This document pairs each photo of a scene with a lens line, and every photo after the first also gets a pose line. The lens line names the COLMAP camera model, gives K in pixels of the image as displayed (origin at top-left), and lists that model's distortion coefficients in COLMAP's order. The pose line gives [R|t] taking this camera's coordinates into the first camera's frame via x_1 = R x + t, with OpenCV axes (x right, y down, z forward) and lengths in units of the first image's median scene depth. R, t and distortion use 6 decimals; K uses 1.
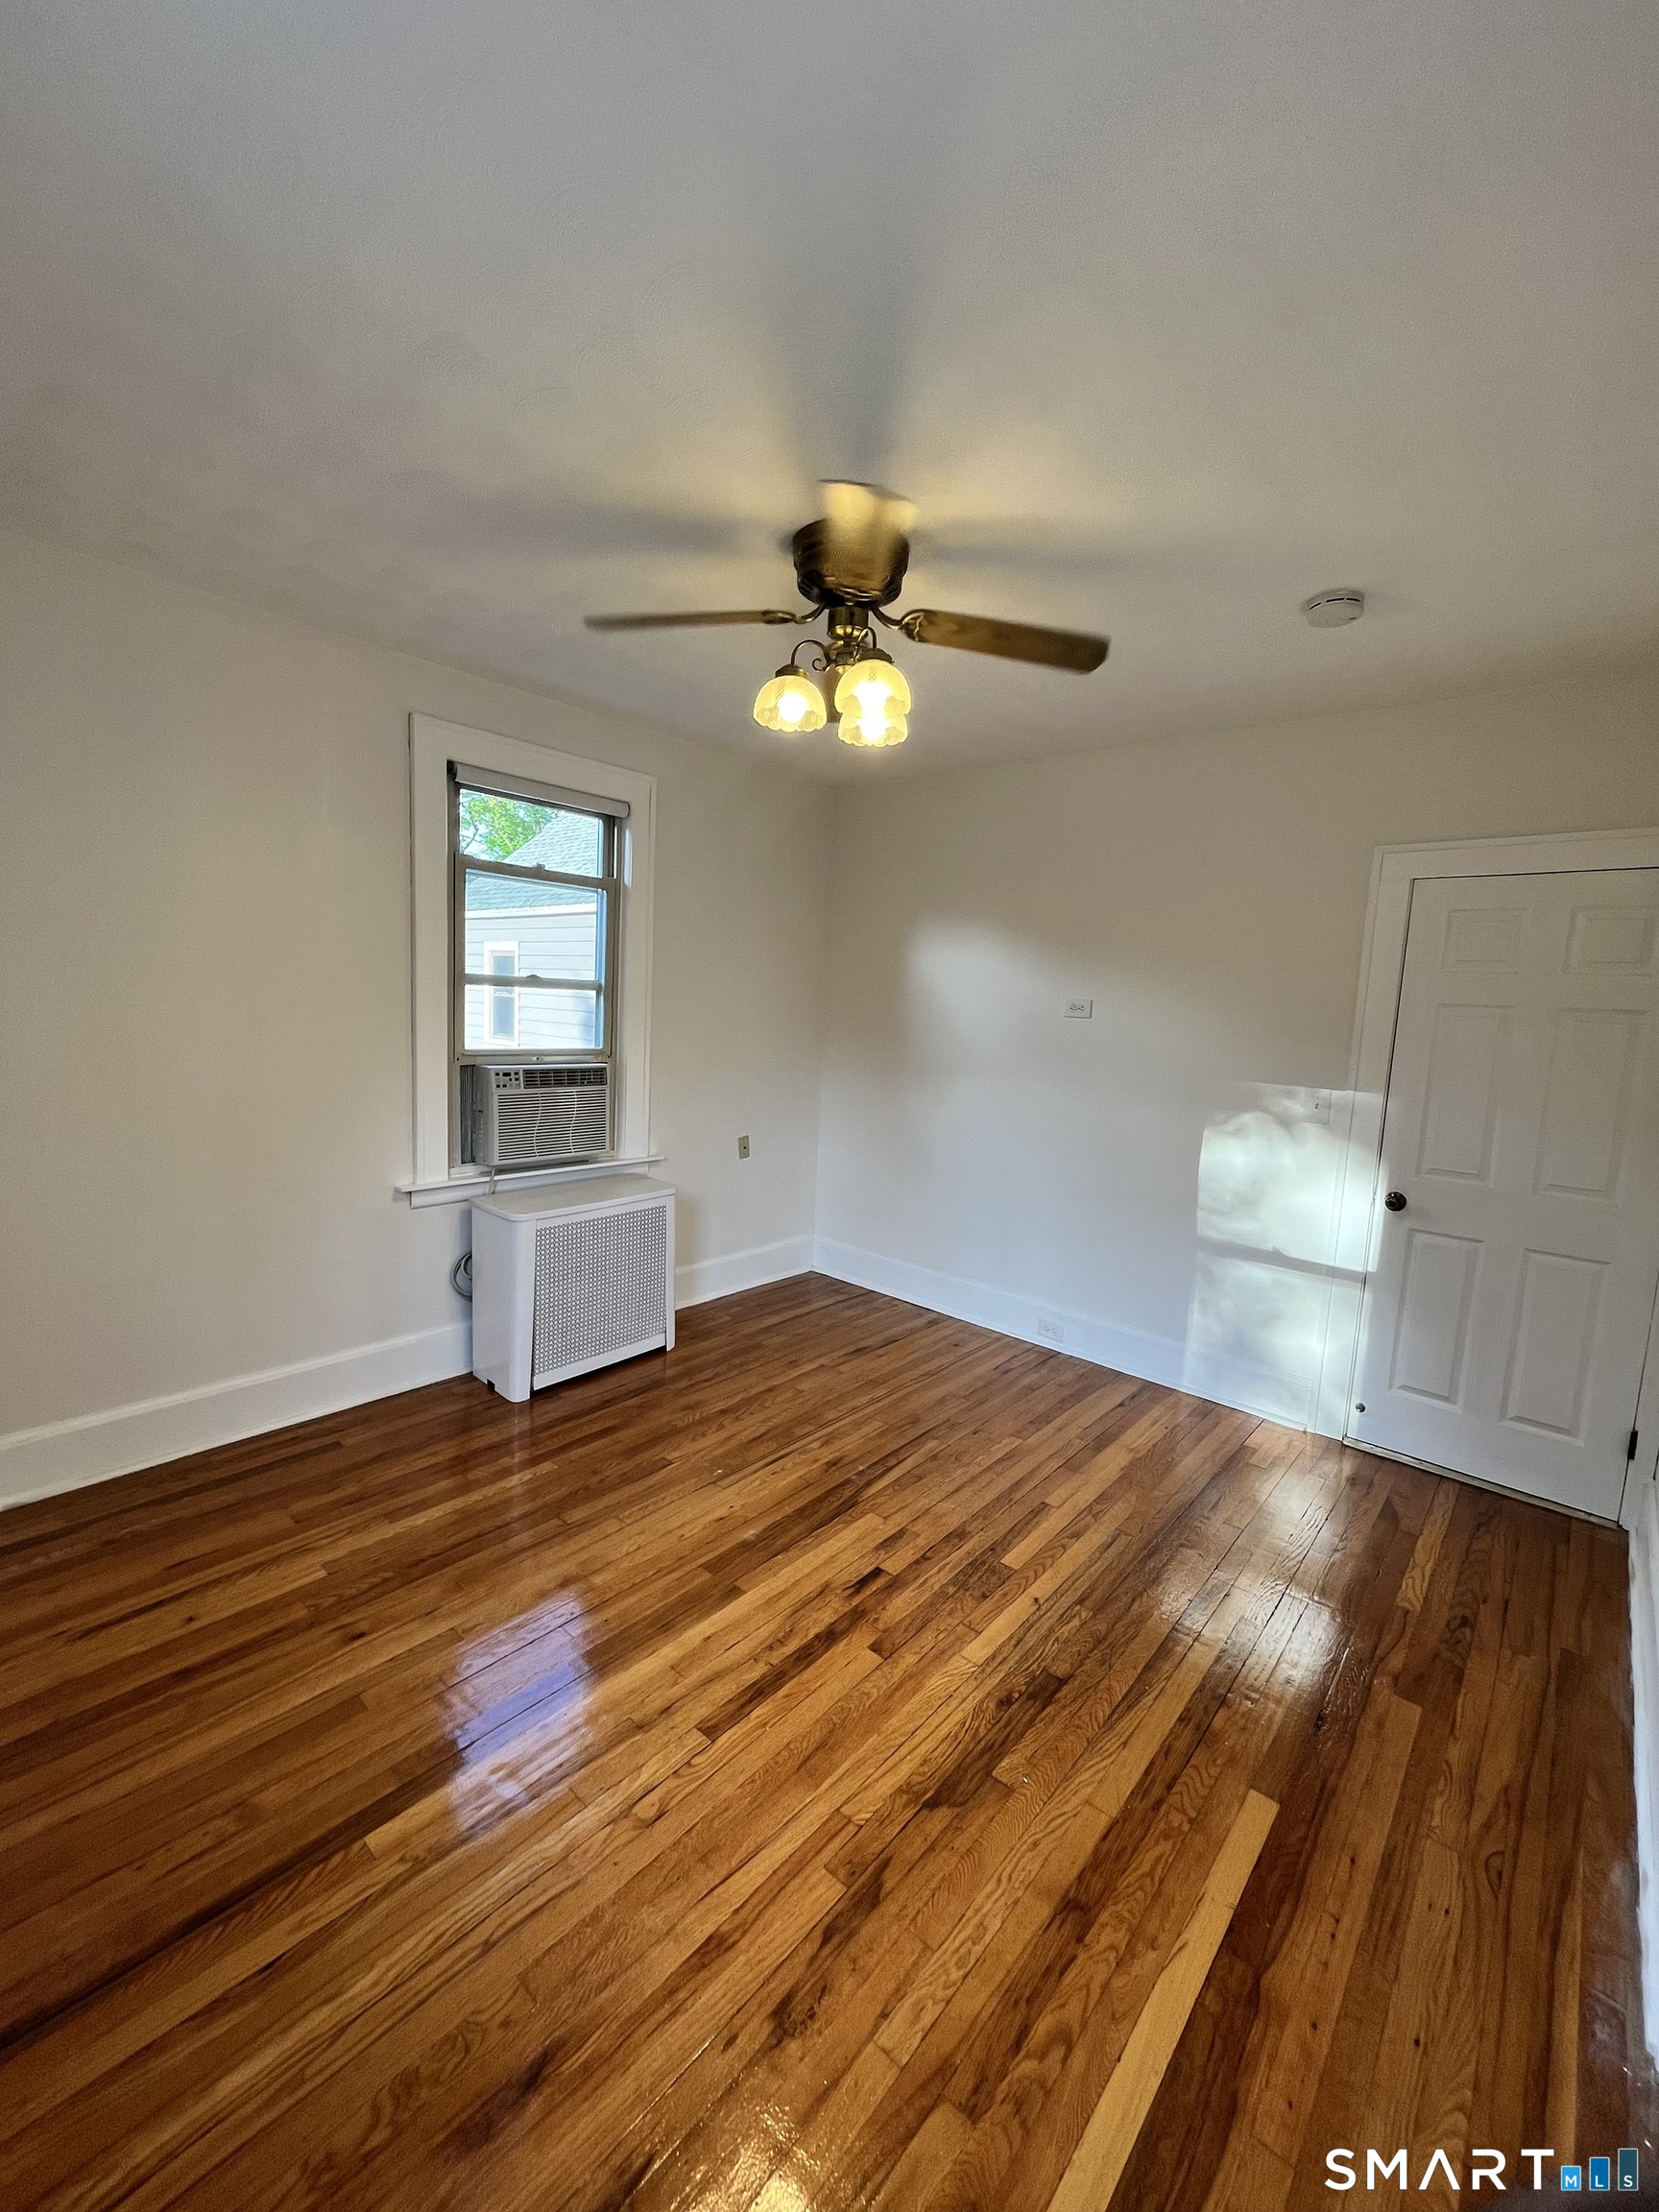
lens RADIAL K [[893.6, 0, 824.4], [0, 893.6, 1100.8], [0, 0, 1]] dist [-0.001016, -0.000445]
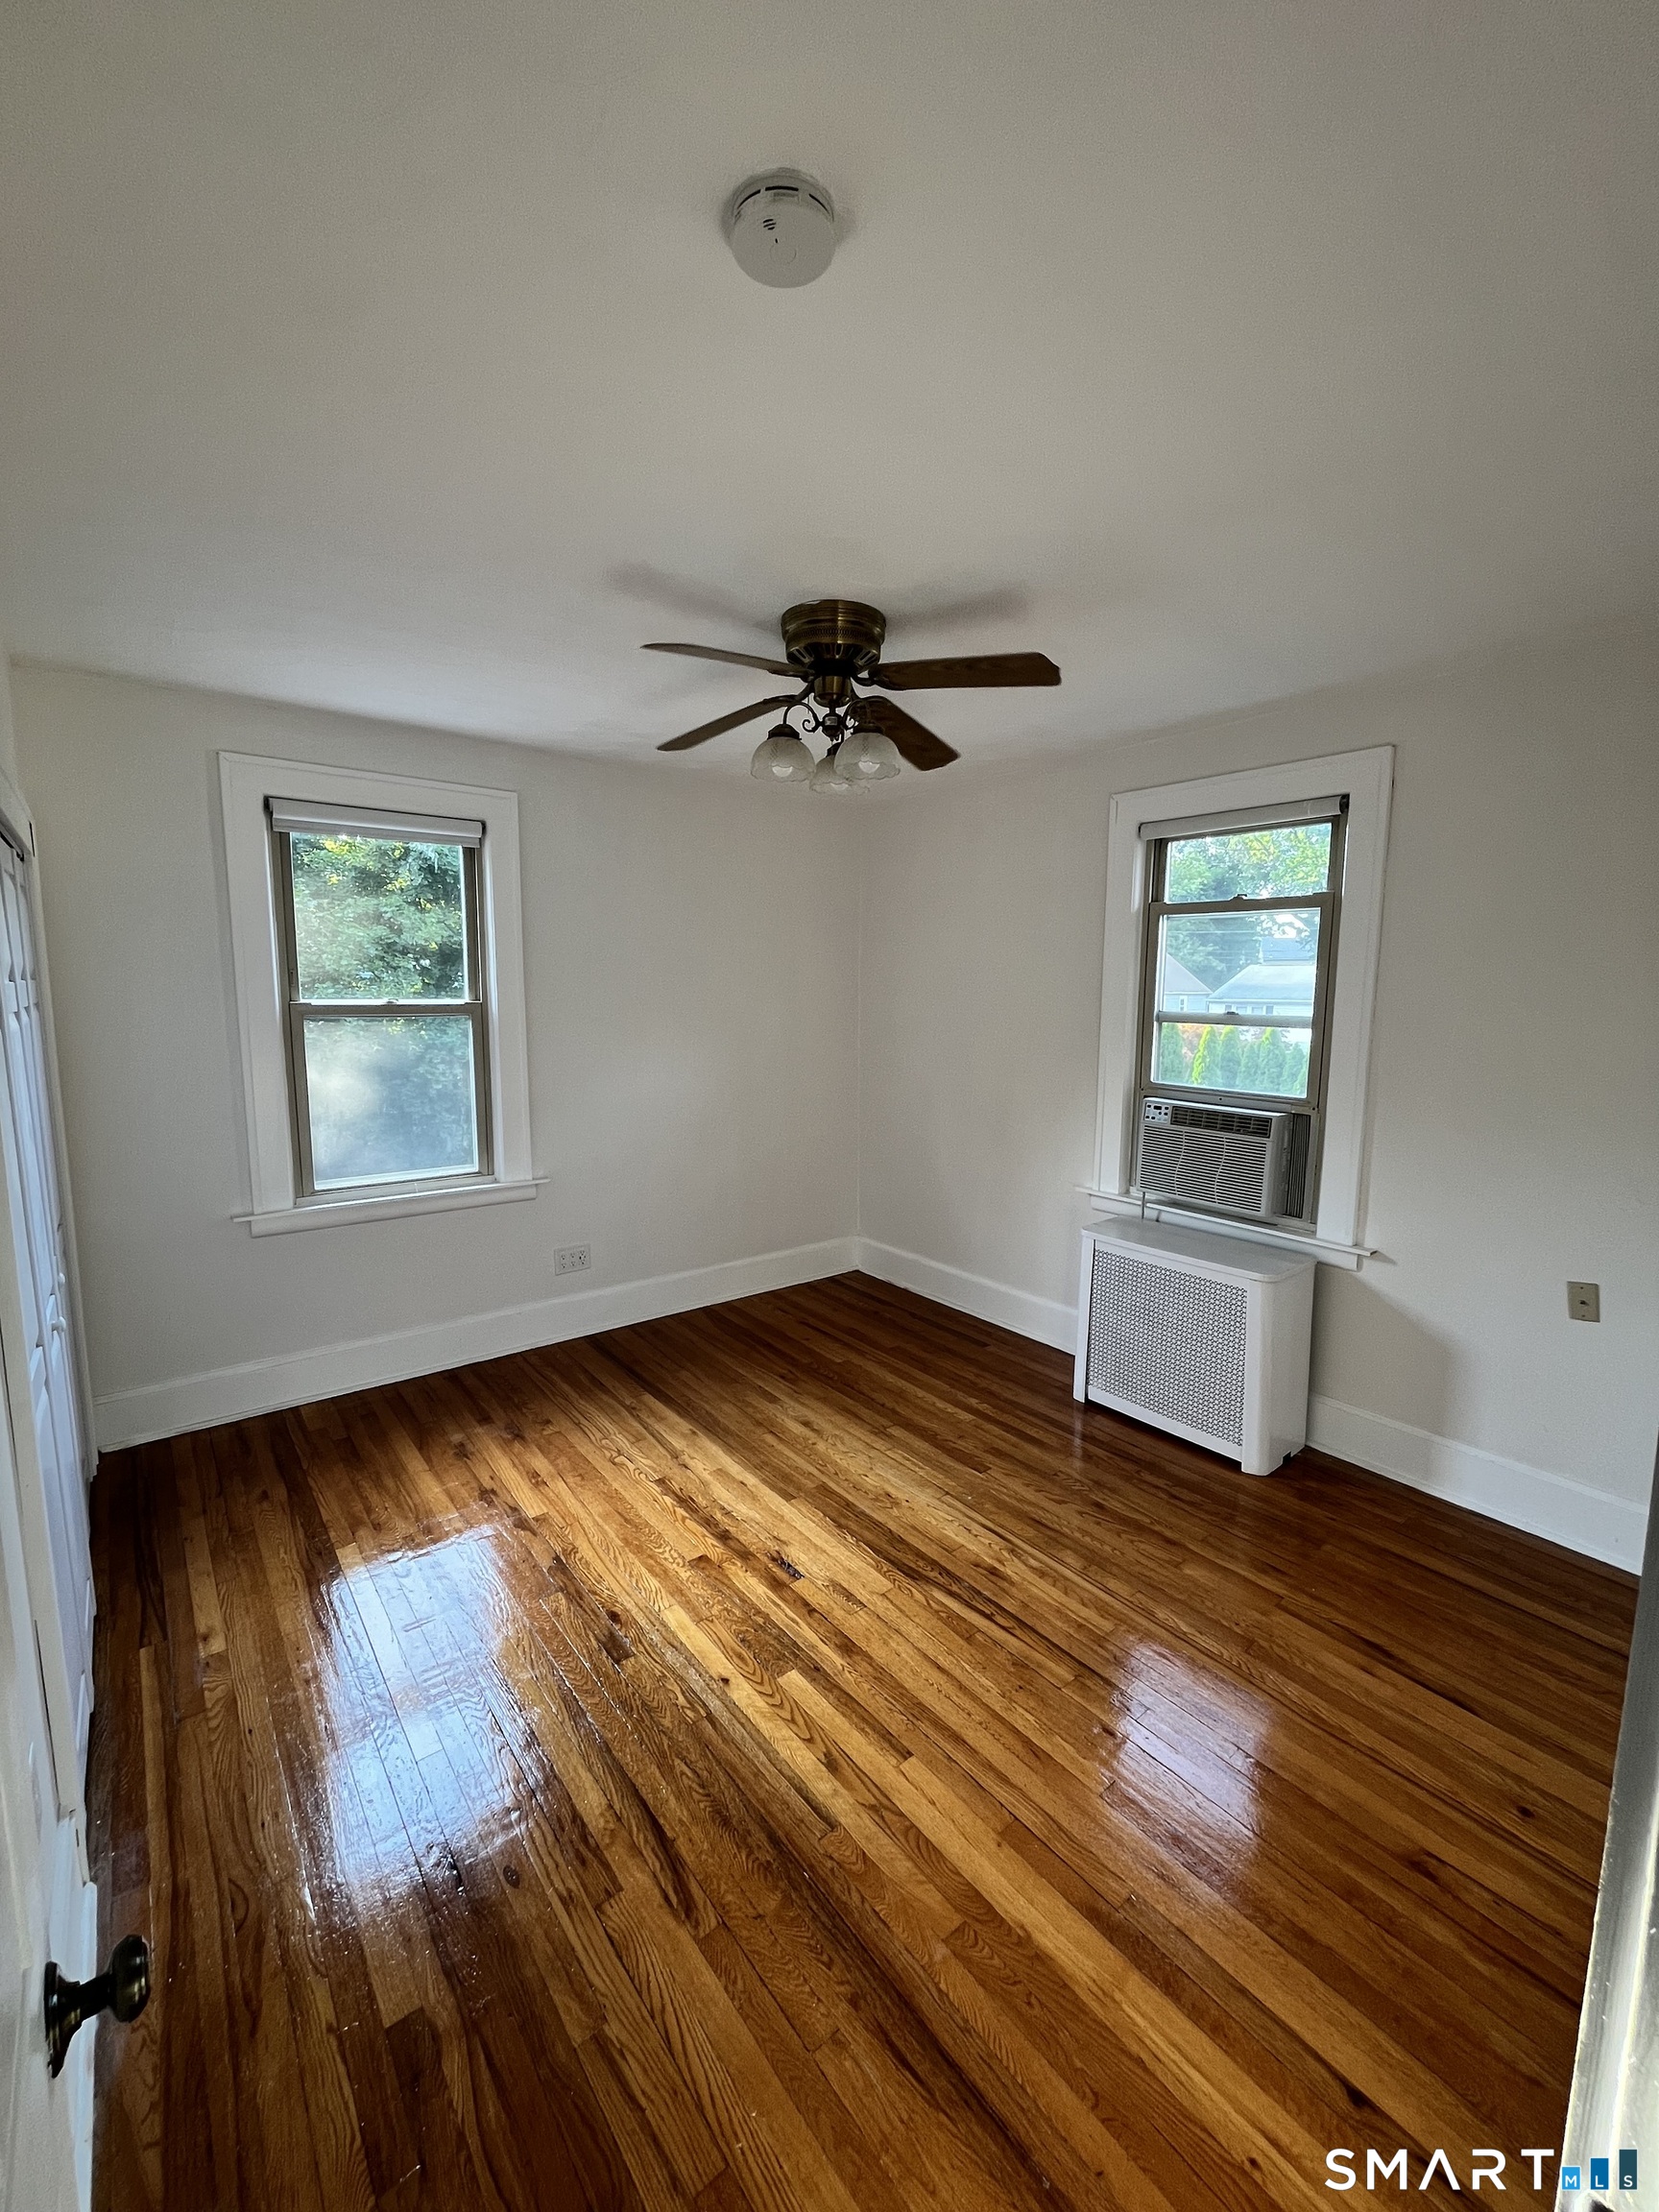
lens RADIAL K [[893.6, 0, 824.4], [0, 893.6, 1100.8], [0, 0, 1]] dist [-0.001016, -0.000445]
pose [[-0.179122, 0.078100, -0.980722, 0.916847], [-0.133628, 0.985675, 0.102901, -0.115642], [0.974710, 0.149484, -0.166120, 0.995021]]
